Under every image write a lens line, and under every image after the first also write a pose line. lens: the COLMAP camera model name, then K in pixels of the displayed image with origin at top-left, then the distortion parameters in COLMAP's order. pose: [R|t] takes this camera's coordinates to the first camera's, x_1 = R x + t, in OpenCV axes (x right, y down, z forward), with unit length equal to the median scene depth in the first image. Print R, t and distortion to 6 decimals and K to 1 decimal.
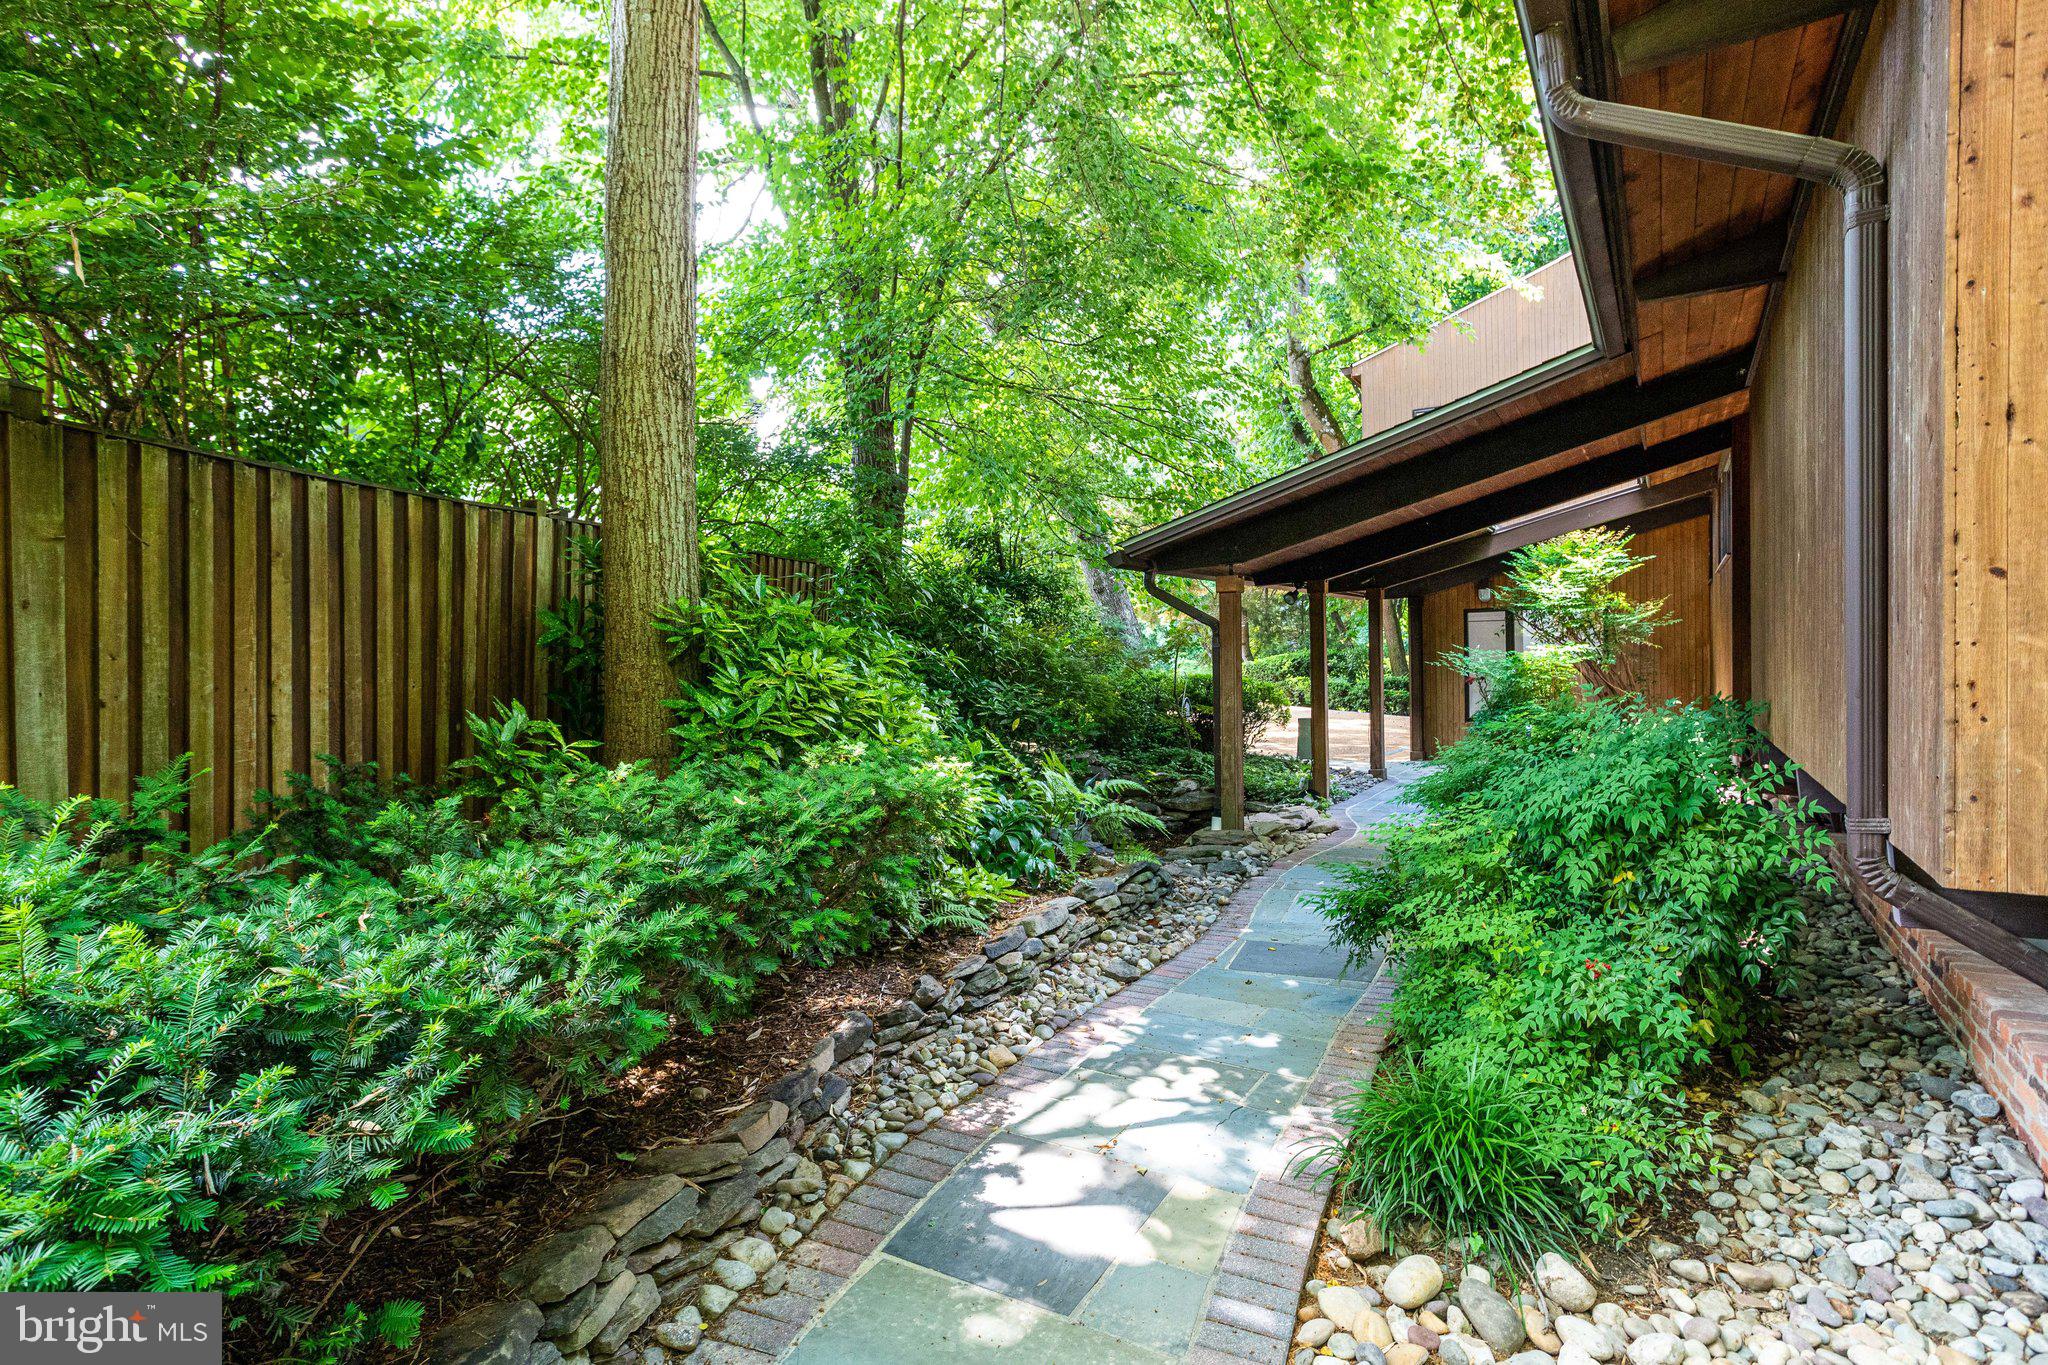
lens RADIAL K [[1010.7, 0, 1029.6], [0, 1010.7, 679.5], [0, 0, 1]] dist [-0.055860, 0.036949]
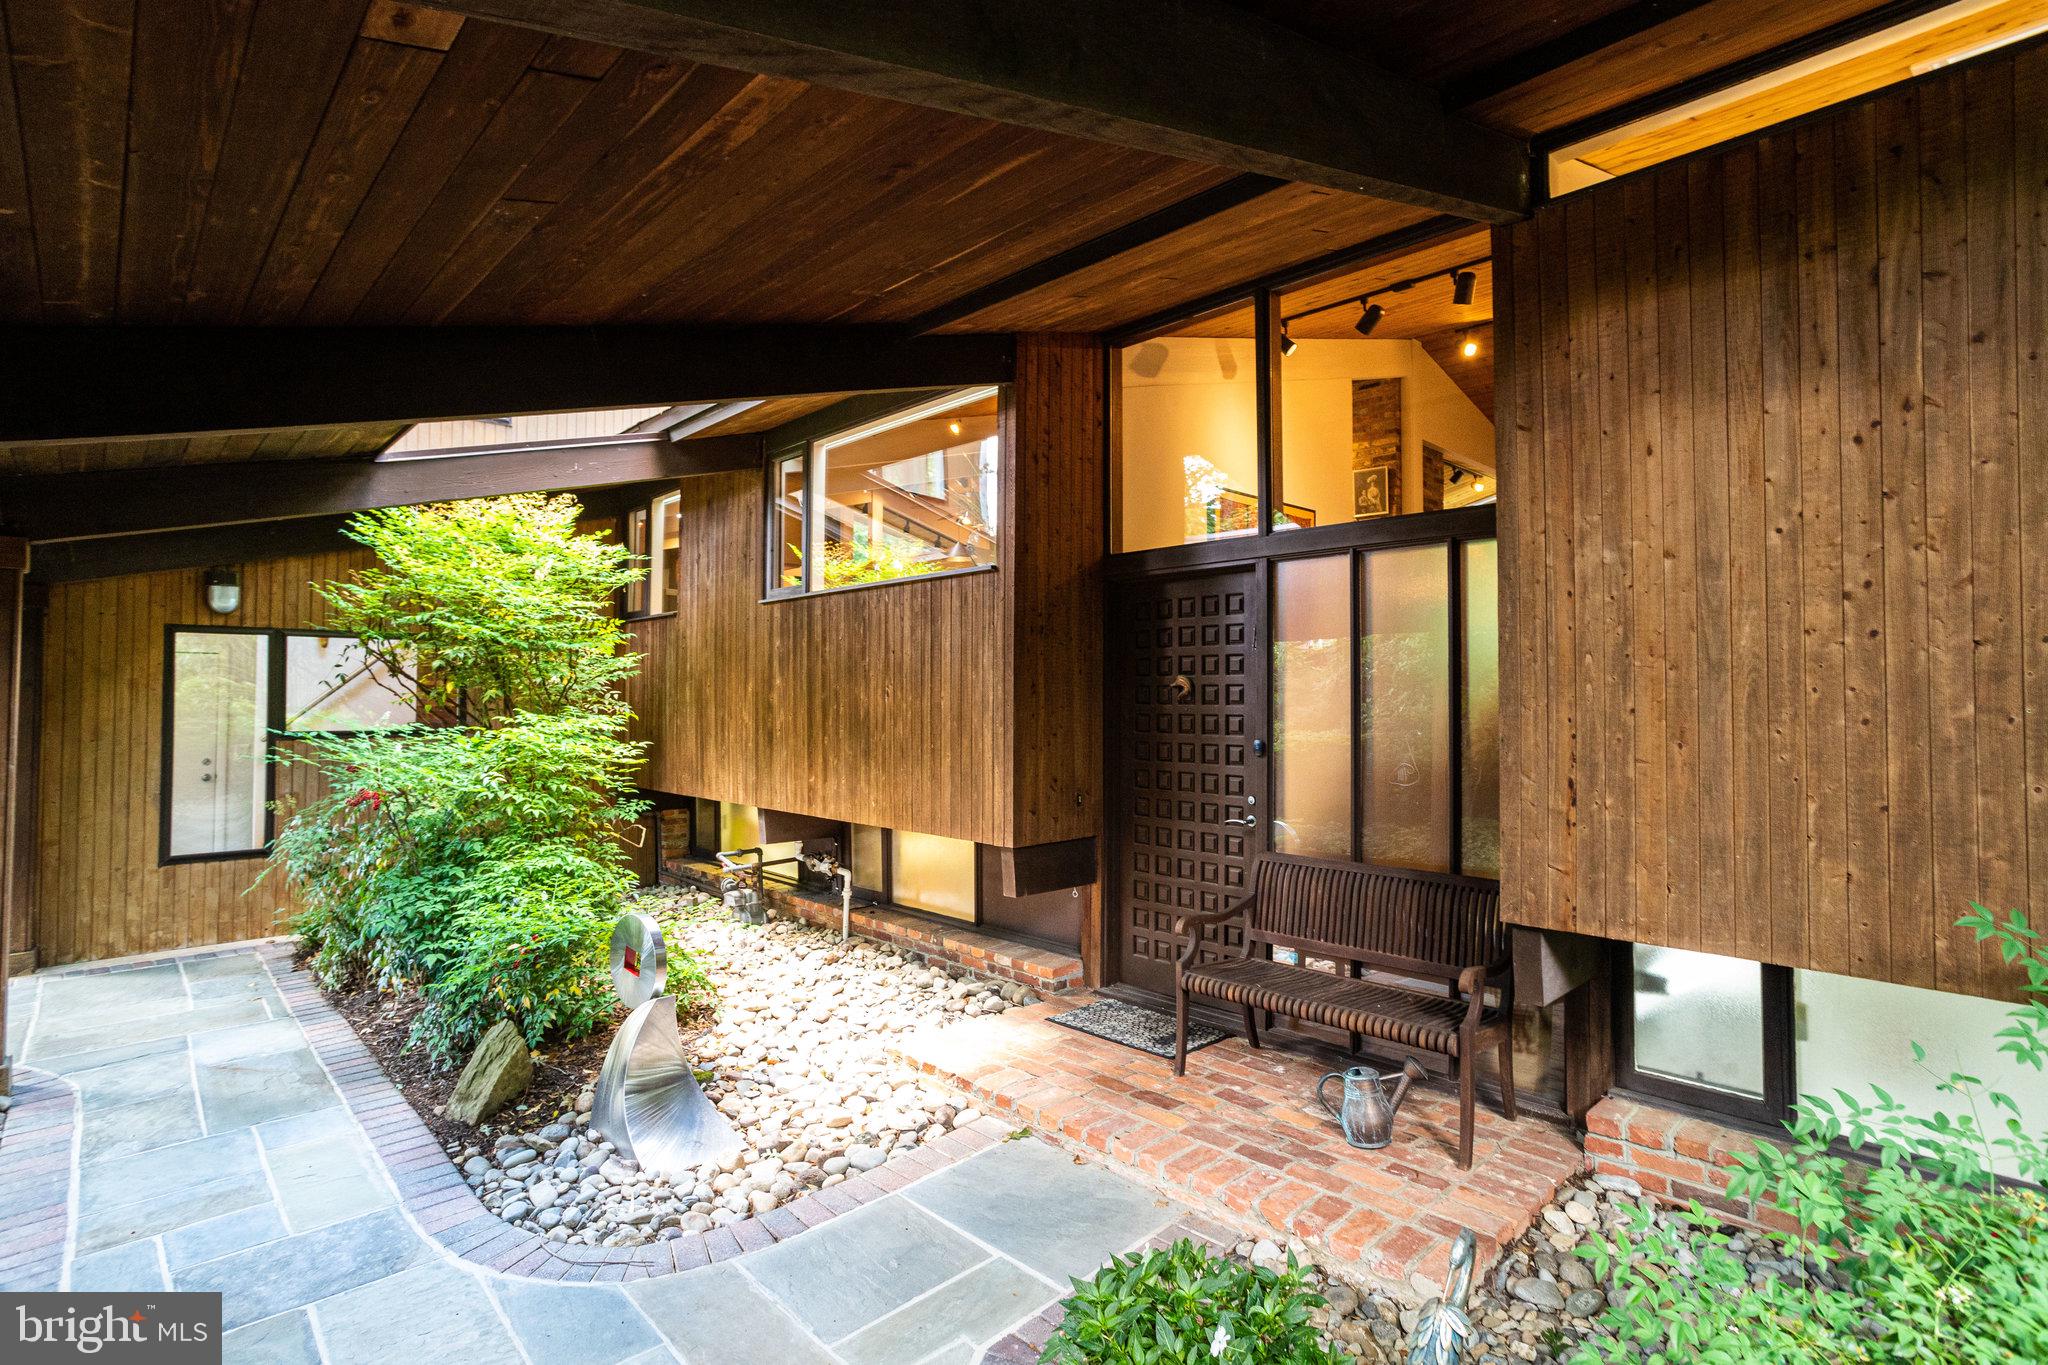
lens RADIAL K [[987.8, 0, 1018.0], [0, 987.8, 658.1], [0, 0, 1]] dist [-0.053310, 0.034393]
pose [[0.259278, 0.067612, 0.963433, 0.117048], [0.003750, 0.997469, -0.071010, -0.023388], [-0.965796, 0.022024, 0.258368, 0.578205]]
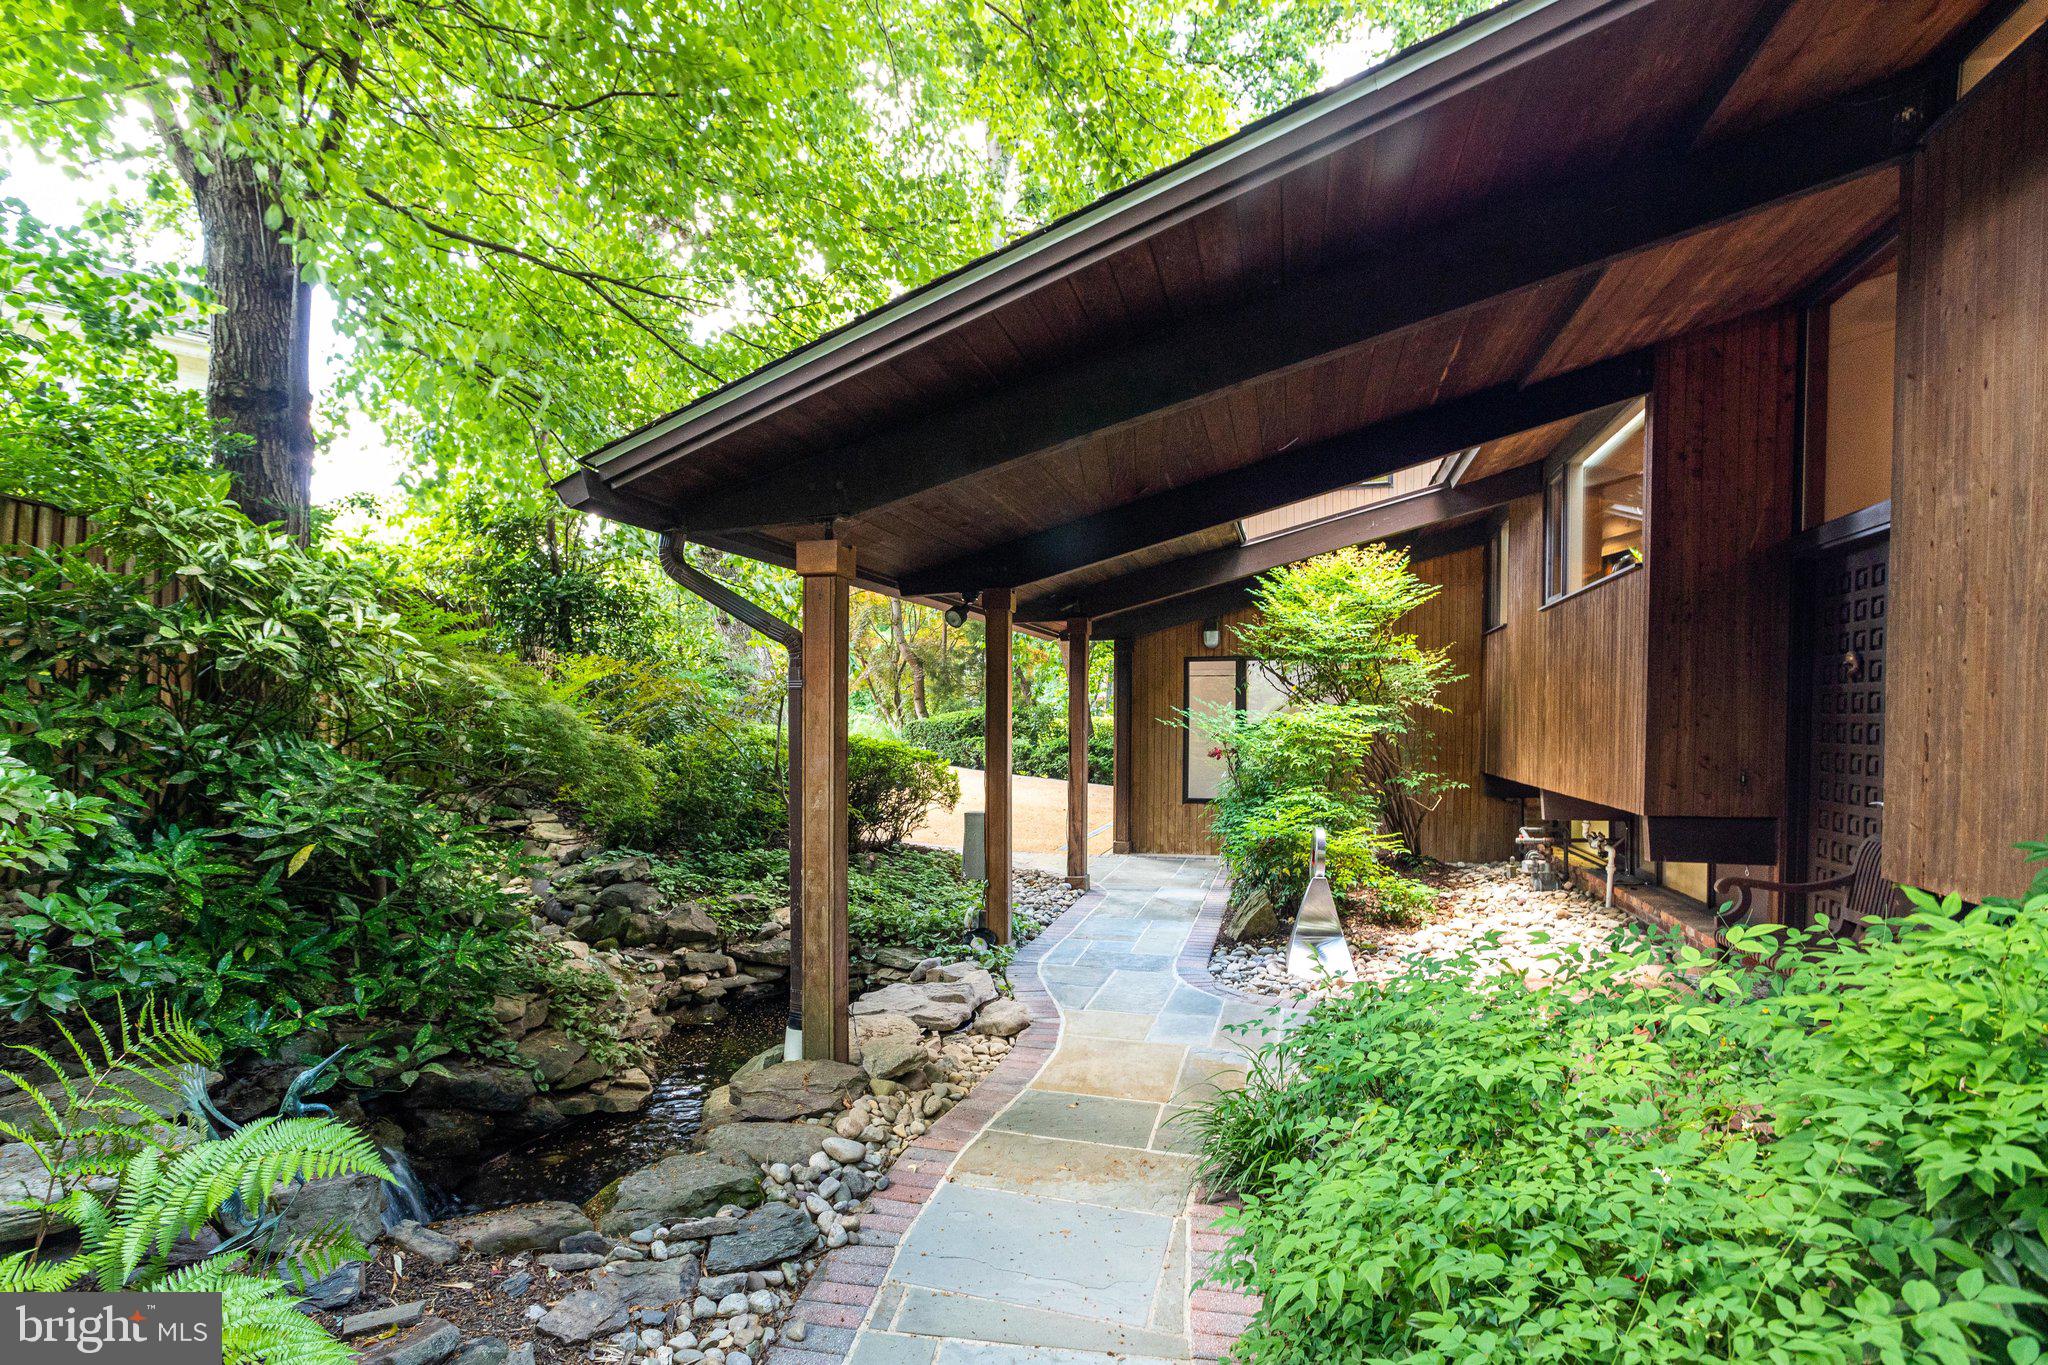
lens RADIAL K [[984.9, 0, 1023.6], [0, 984.9, 685.8], [0, 0, 1]] dist [-0.055007, 0.032400]
pose [[0.953814, 0.033497, 0.298523, 0.108132], [-0.018772, 0.998468, -0.052058, -0.007412], [-0.299810, 0.044050, 0.952981, 0.374626]]
